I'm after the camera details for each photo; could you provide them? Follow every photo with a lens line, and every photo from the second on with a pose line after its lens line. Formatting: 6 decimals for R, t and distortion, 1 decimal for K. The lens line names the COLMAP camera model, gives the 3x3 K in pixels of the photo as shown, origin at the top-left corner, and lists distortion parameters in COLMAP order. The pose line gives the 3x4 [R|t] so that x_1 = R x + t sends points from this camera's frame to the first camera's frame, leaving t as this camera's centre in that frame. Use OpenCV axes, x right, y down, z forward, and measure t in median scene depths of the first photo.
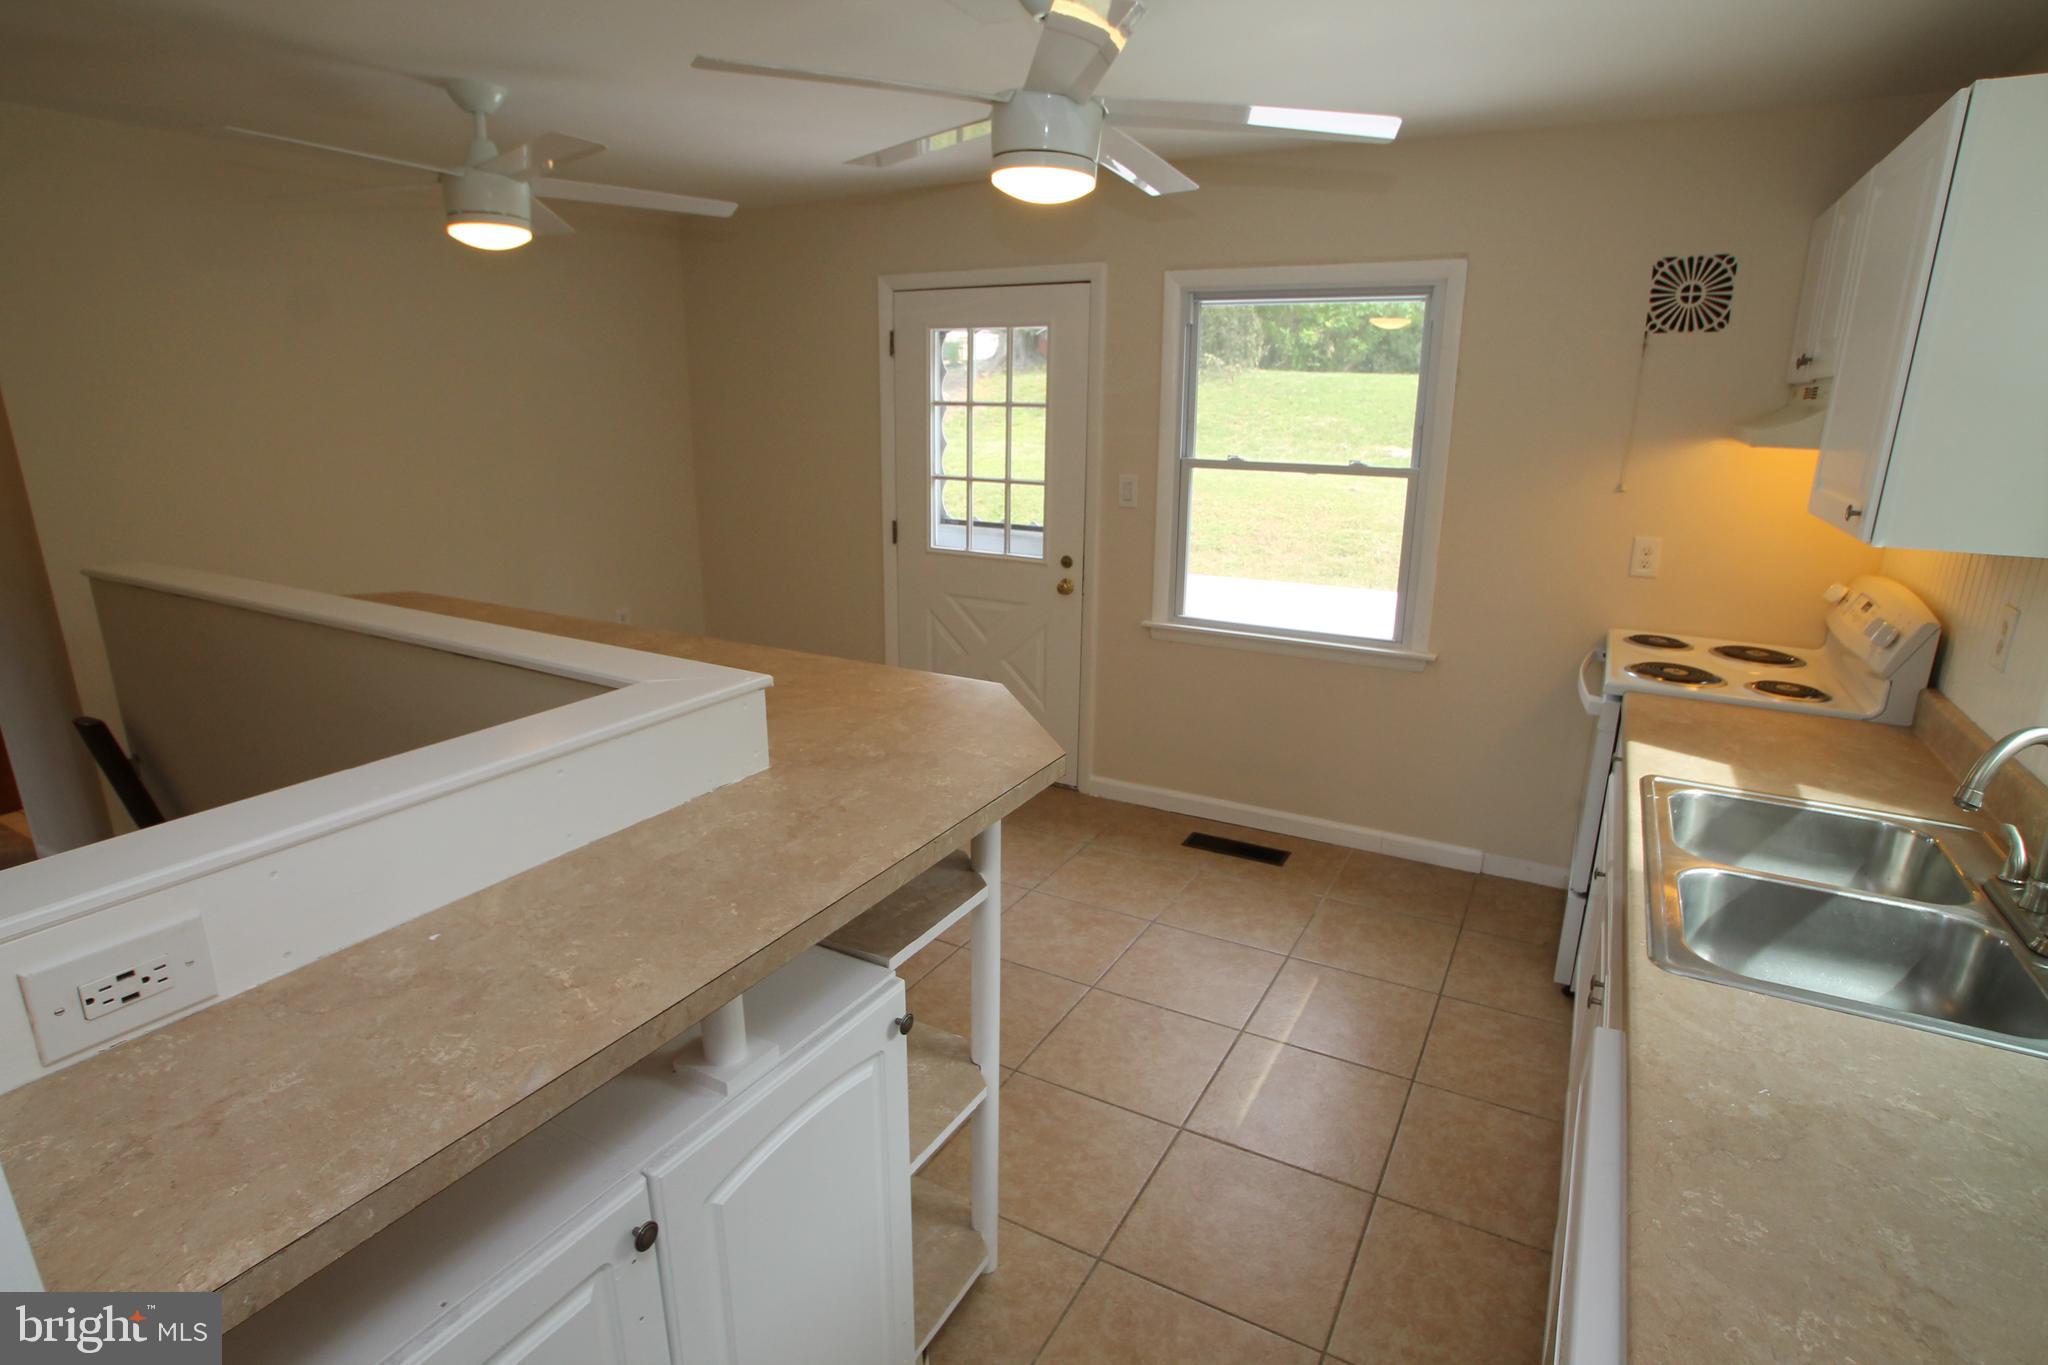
lens RADIAL K [[1045.4, 0, 1030.1], [0, 1045.4, 697.5], [0, 0, 1]] dist [-0.082485, 0.042086]
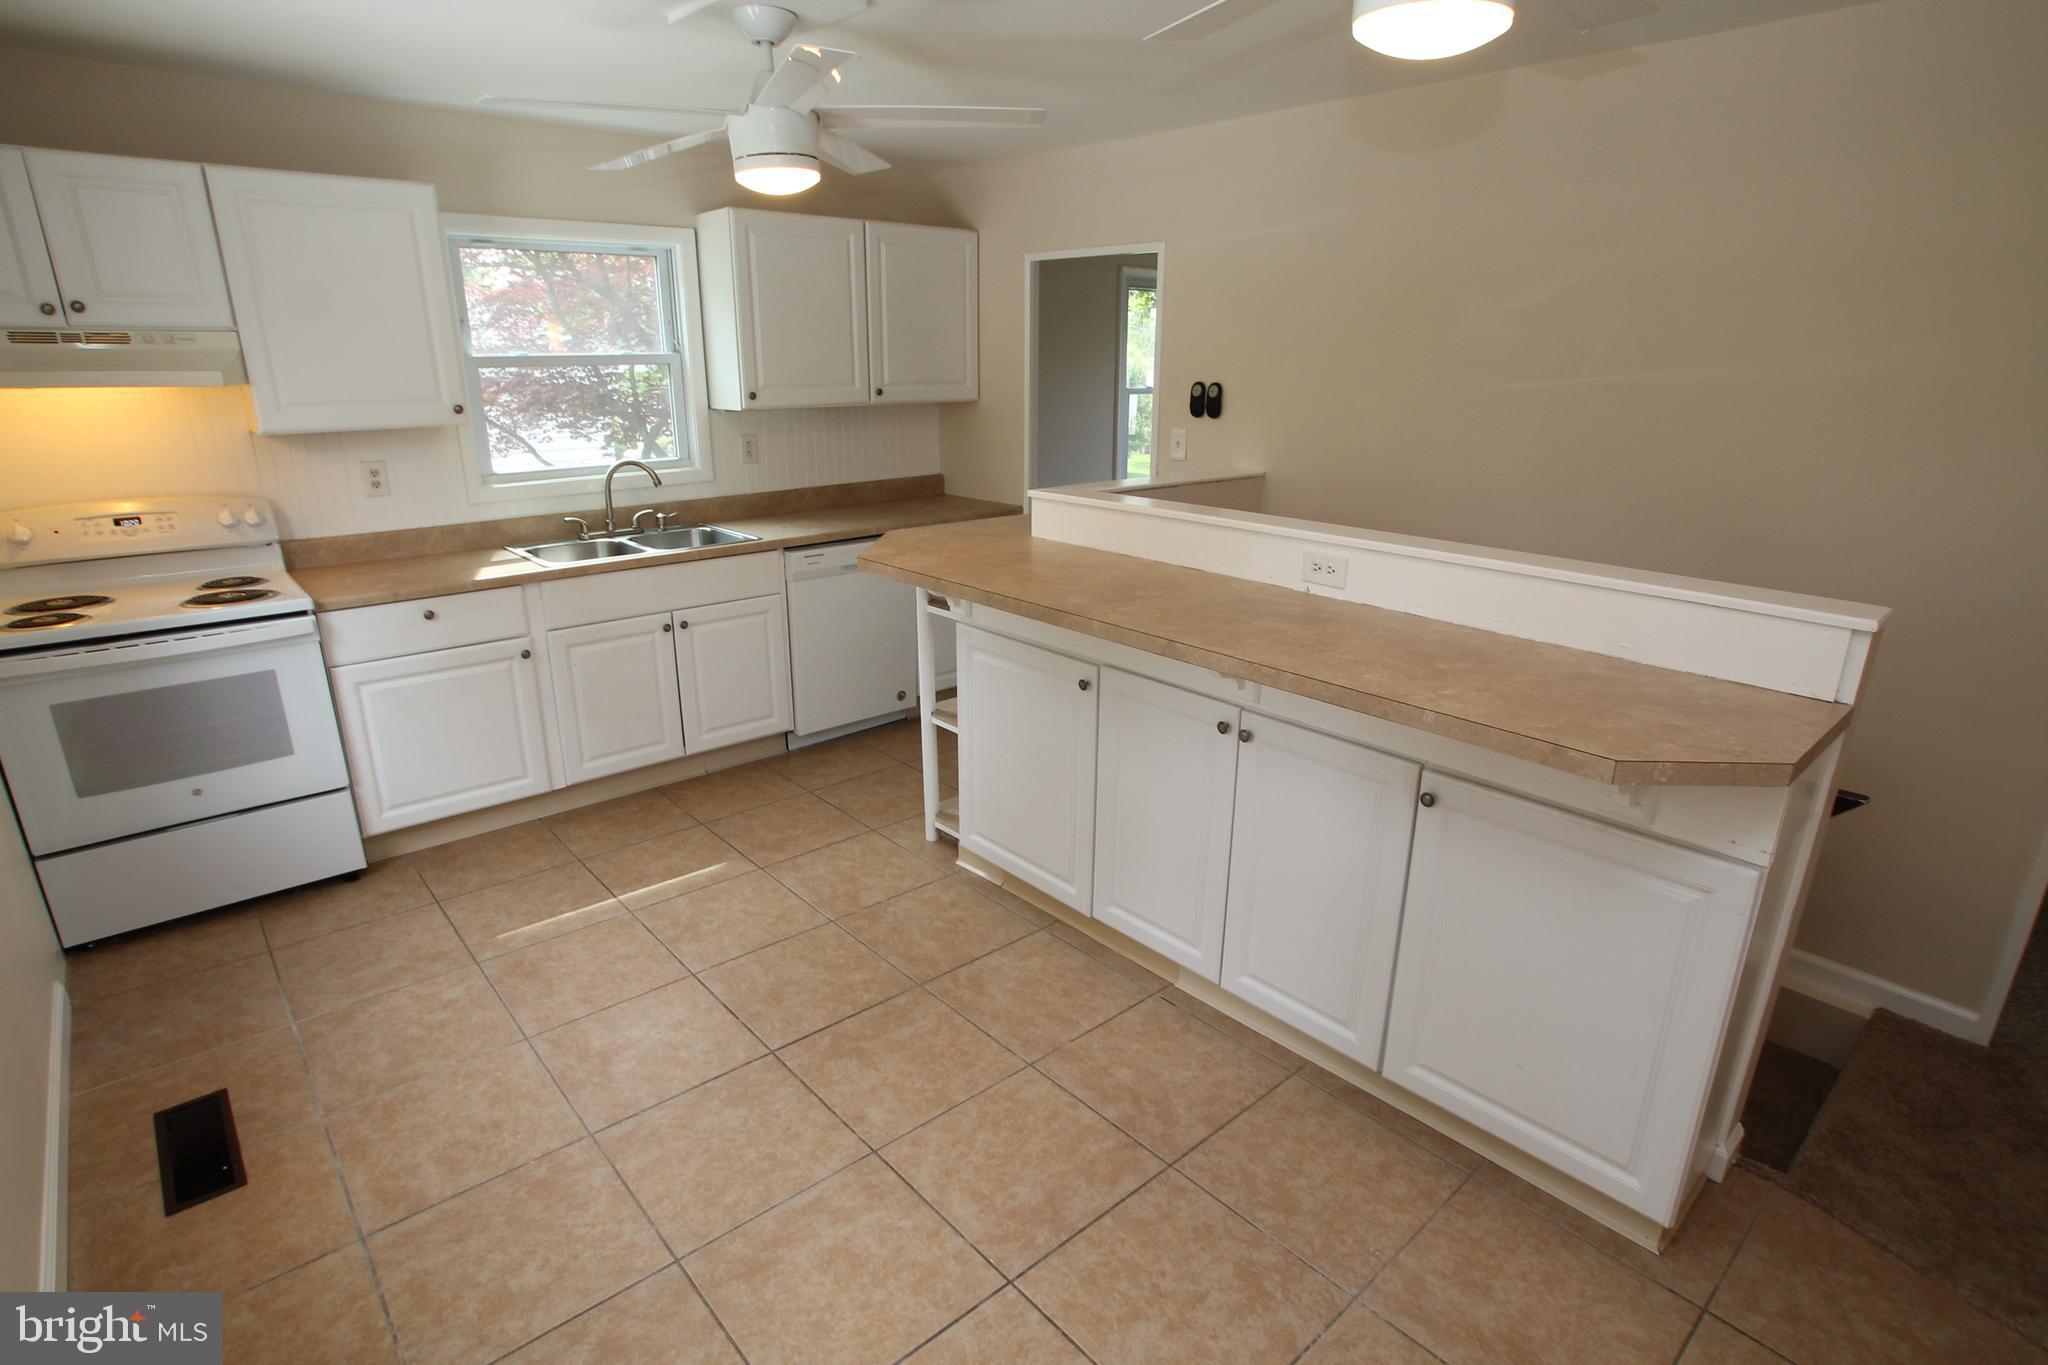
lens RADIAL K [[1045.4, 0, 1030.1], [0, 1045.4, 697.5], [0, 0, 1]] dist [-0.082485, 0.042086]
pose [[-0.944099, -0.118807, 0.307509, -0.355192], [0.077523, 0.826631, 0.557379, -0.314370], [-0.320417, 0.550060, -0.771211, 1.069275]]
